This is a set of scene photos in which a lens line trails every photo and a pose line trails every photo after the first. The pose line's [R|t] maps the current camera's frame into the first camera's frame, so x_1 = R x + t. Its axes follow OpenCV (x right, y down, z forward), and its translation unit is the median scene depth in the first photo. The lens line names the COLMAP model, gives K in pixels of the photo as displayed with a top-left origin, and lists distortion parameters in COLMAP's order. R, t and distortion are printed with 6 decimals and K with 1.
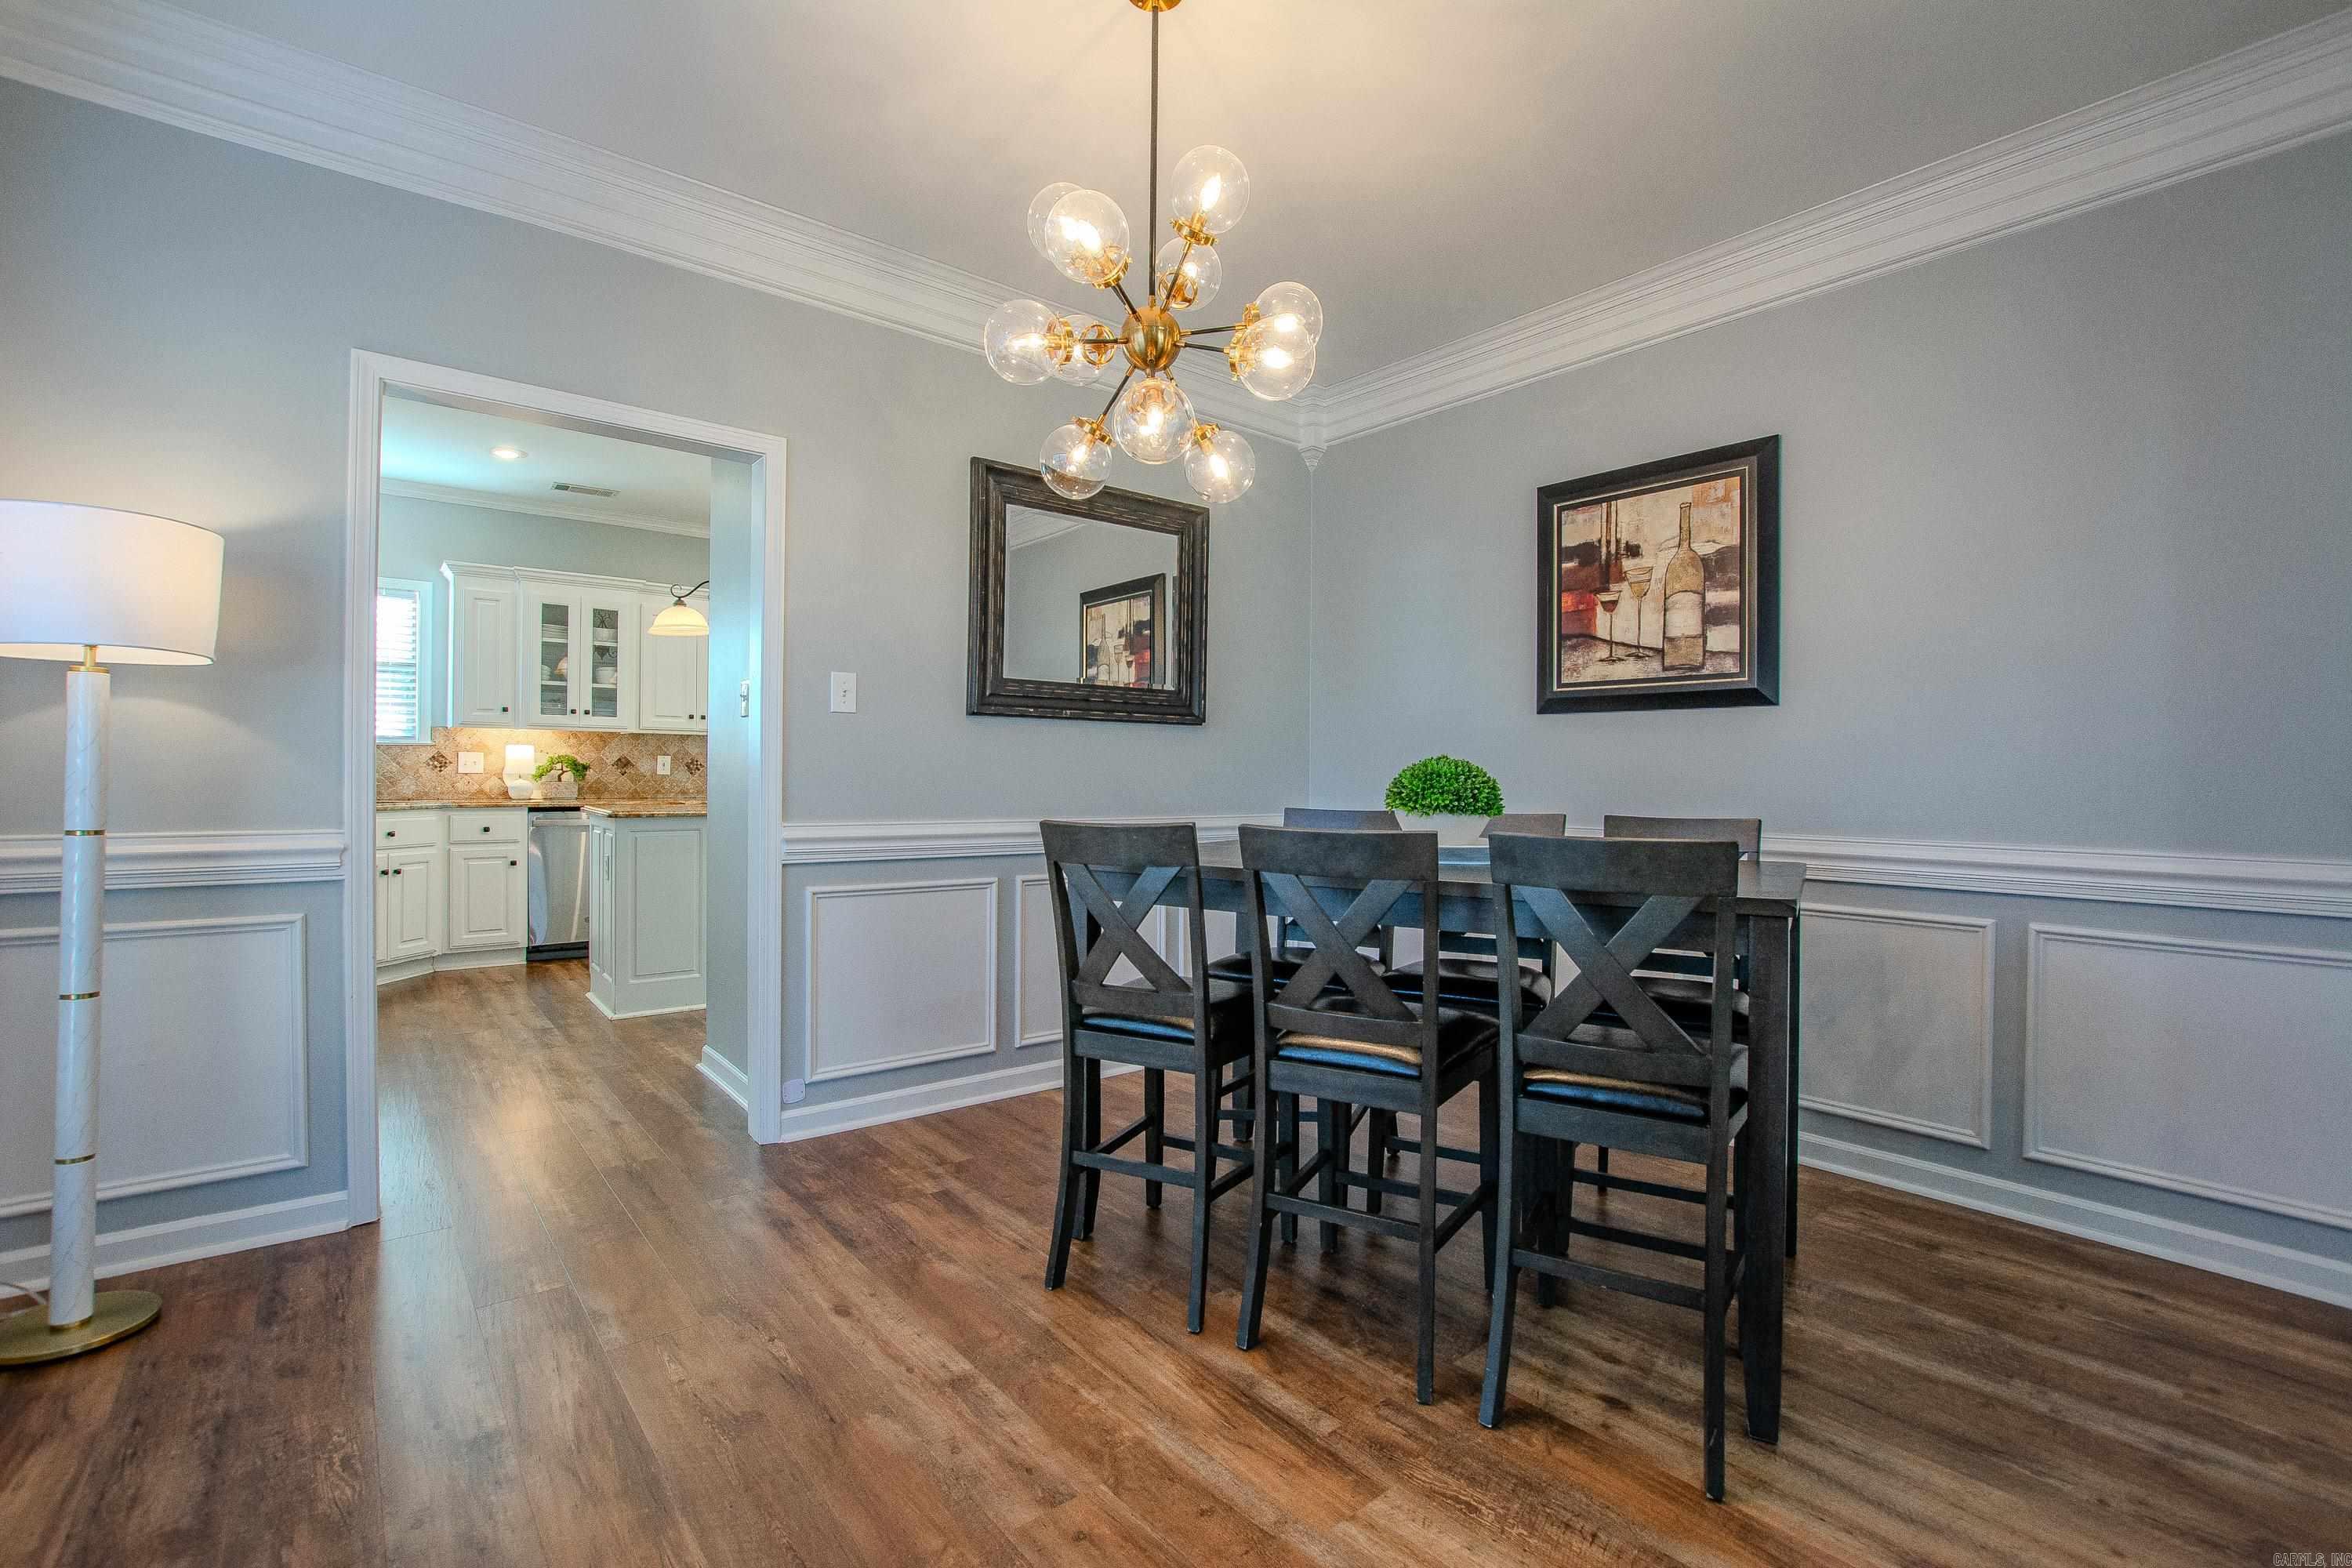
lens RADIAL K [[1028.1, 0, 1172.2], [0, 1028.1, 778.9], [0, 0, 1]] dist [-0.033265, 0.005592]
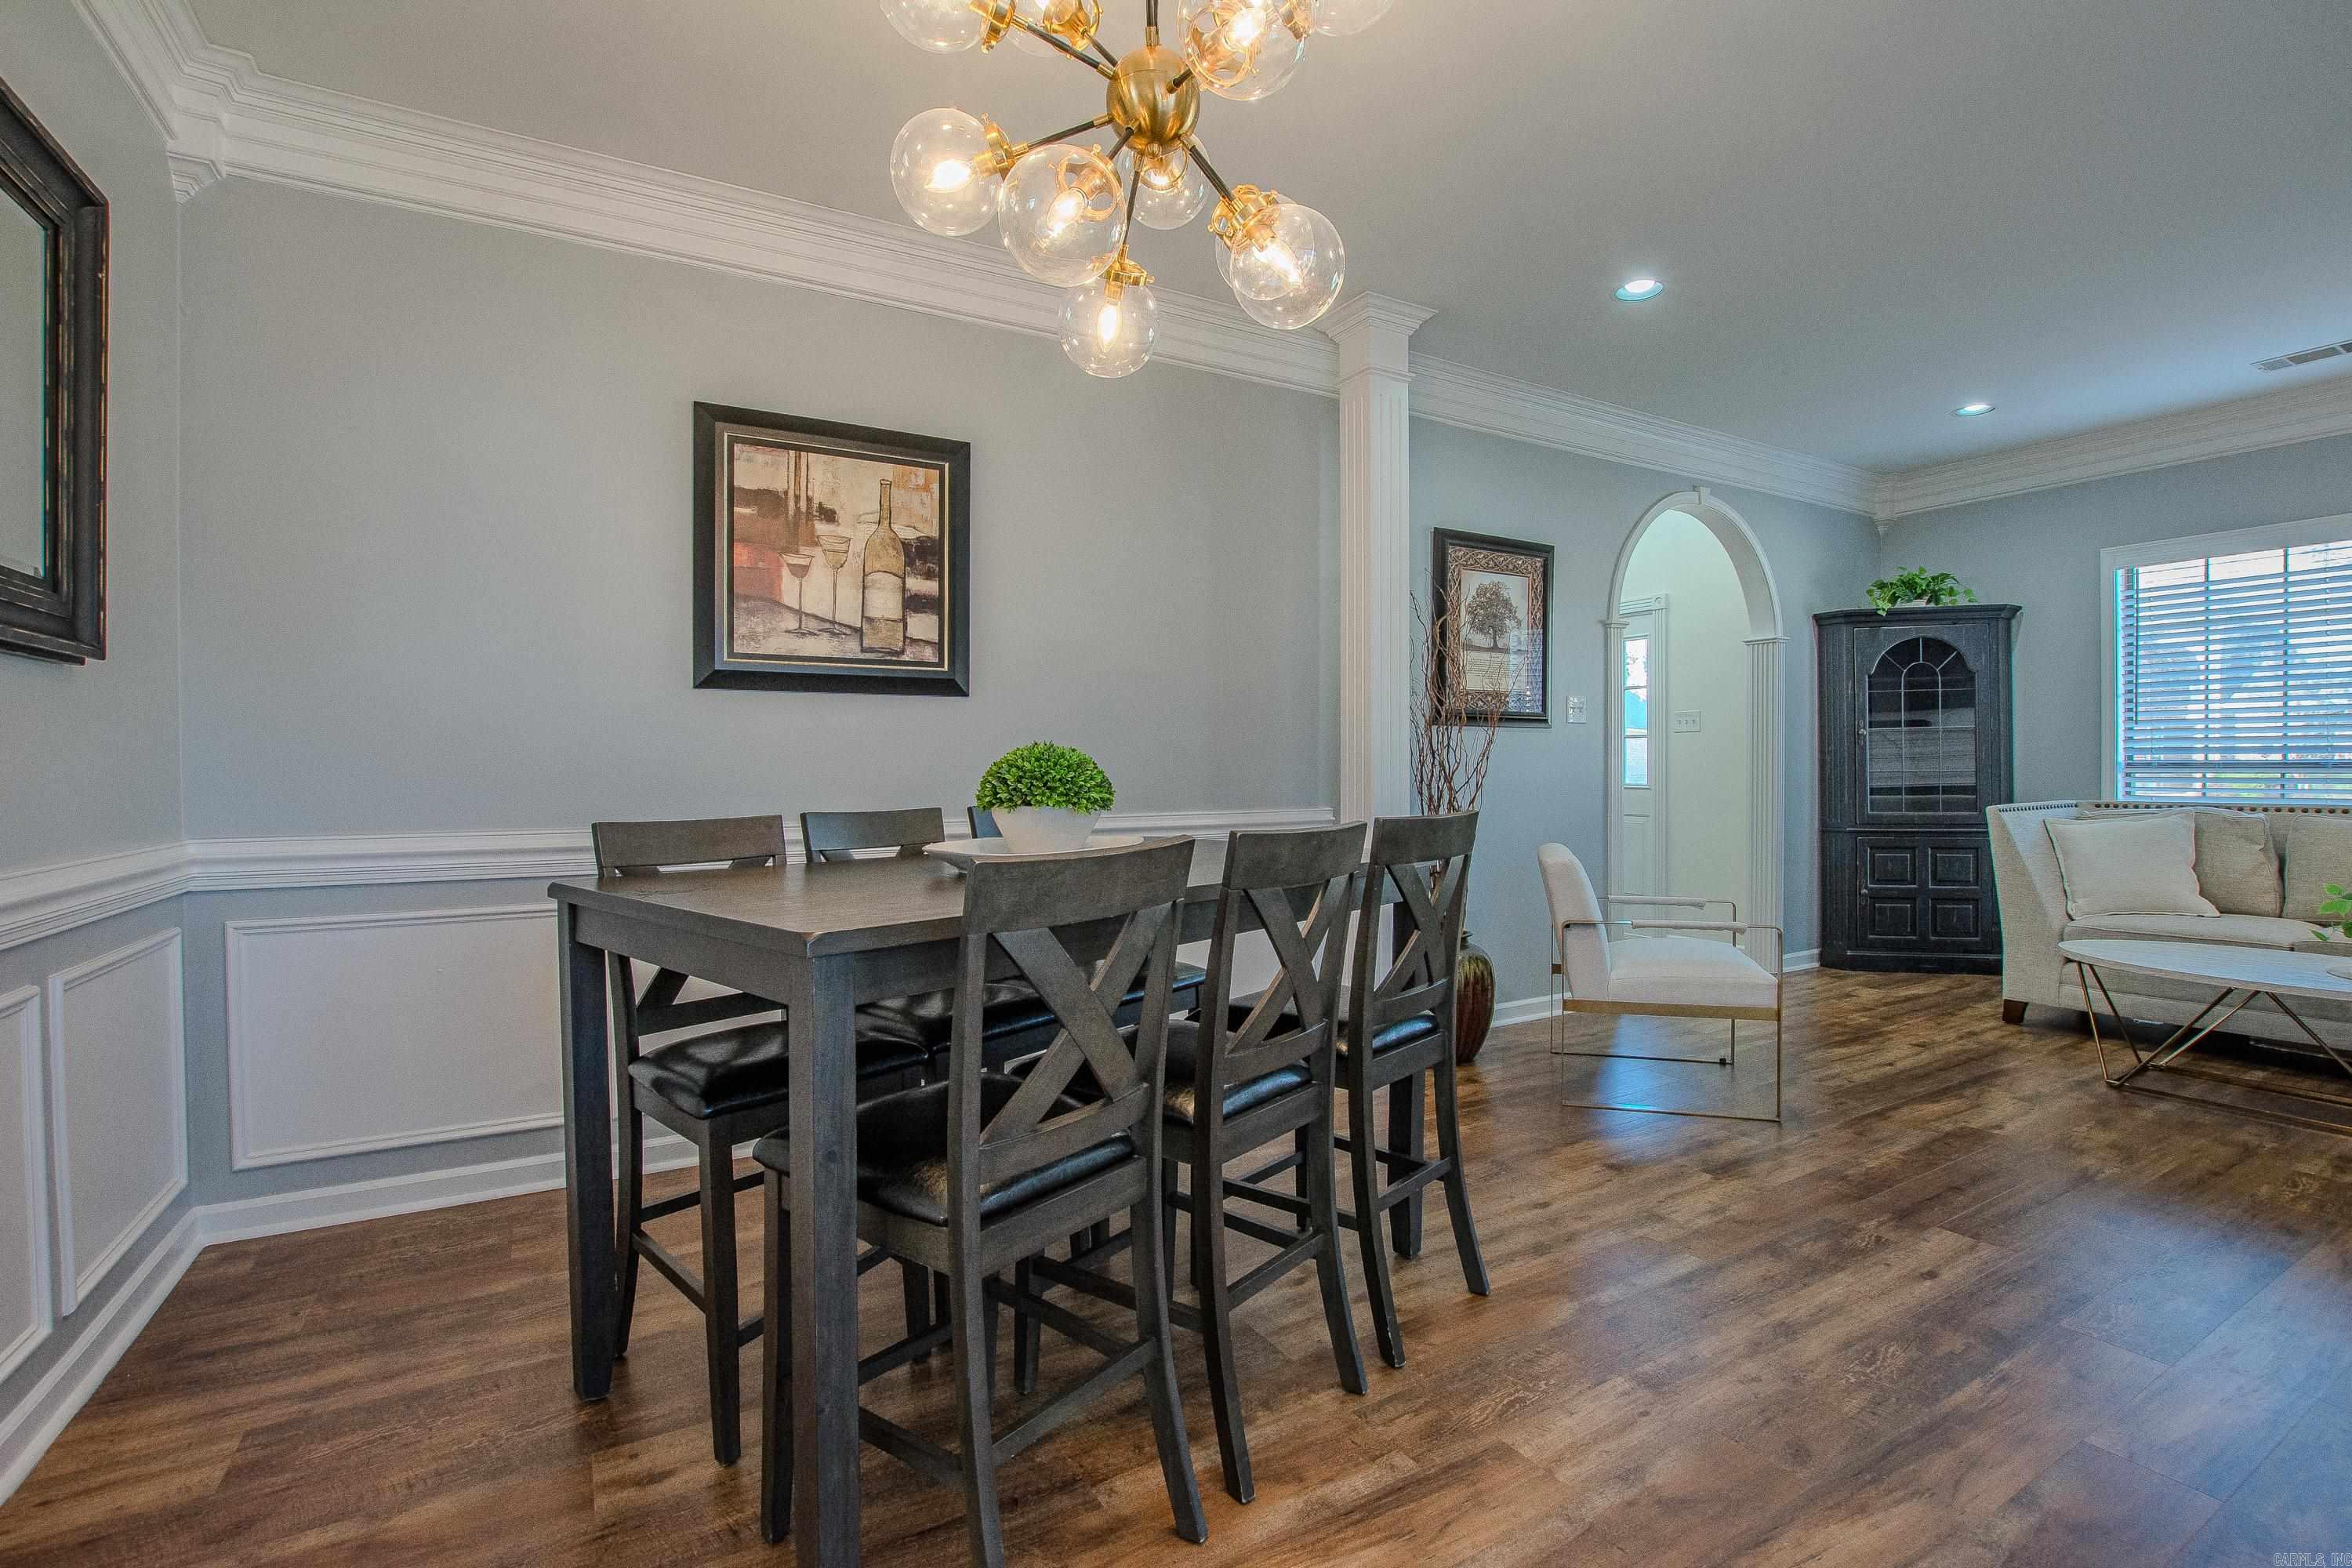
lens RADIAL K [[1057.3, 0, 1203.8], [0, 1057.3, 775.7], [0, 0, 1]] dist [-0.028750, -0.000467]
pose [[0.145112, -0.020584, 0.989201, -0.403051], [0.011753, 0.999749, 0.019079, -0.007014], [-0.989345, 0.008858, 0.145318, 0.515160]]
